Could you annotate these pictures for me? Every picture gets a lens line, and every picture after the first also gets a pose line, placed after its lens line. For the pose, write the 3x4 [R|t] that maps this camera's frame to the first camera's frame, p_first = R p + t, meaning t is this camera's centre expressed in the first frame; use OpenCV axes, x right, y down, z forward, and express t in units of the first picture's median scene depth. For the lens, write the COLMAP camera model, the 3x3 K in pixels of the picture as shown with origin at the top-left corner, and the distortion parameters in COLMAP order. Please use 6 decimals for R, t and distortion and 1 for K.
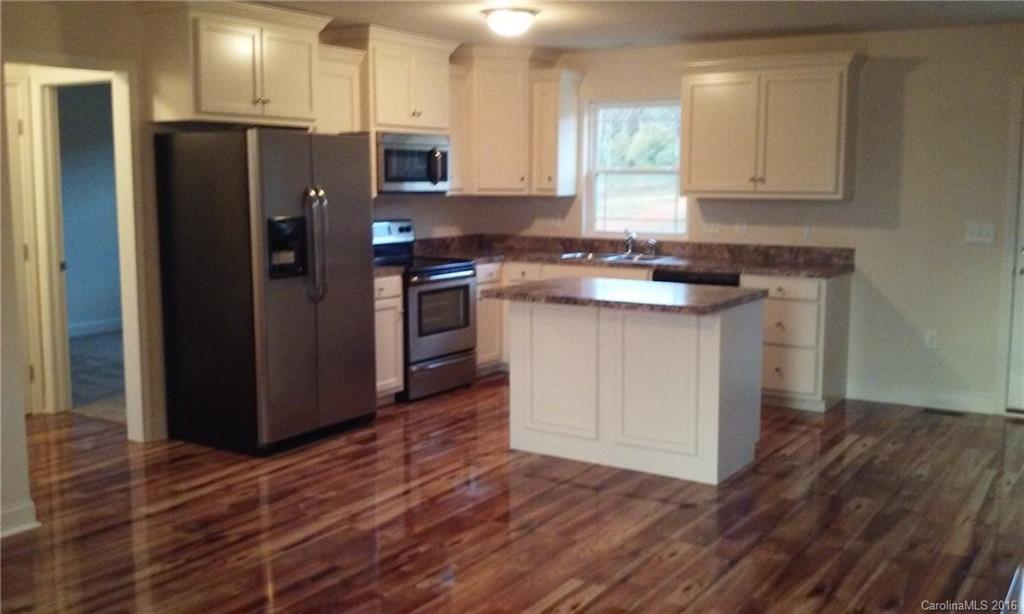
lens RADIAL K [[999.1, 0, 512.0], [0, 999.1, 307.0], [0, 0, 1]] dist [0.099827, -0.389948]
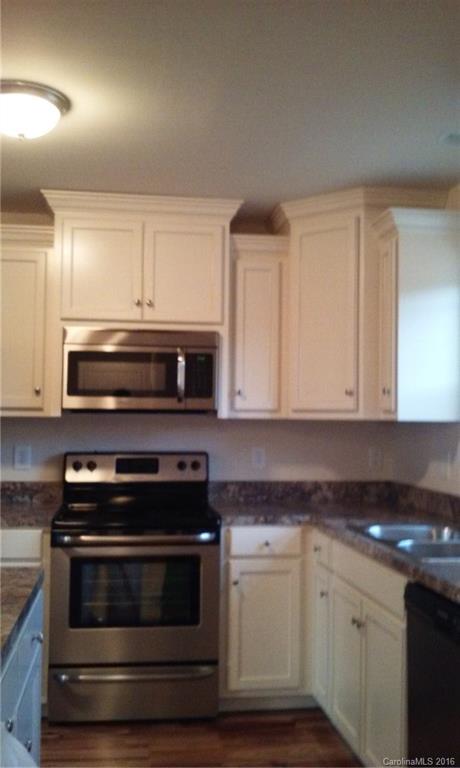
lens RADIAL K [[749.3, 0, 230.0], [0, 749.3, 384.0], [0, 0, 1]] dist [0.099827, -0.389948]
pose [[0.664848, -0.034436, -0.746184, 0.309994], [-0.106262, 0.984417, -0.140109, -0.061557], [0.739382, 0.172443, 0.650829, 0.648122]]
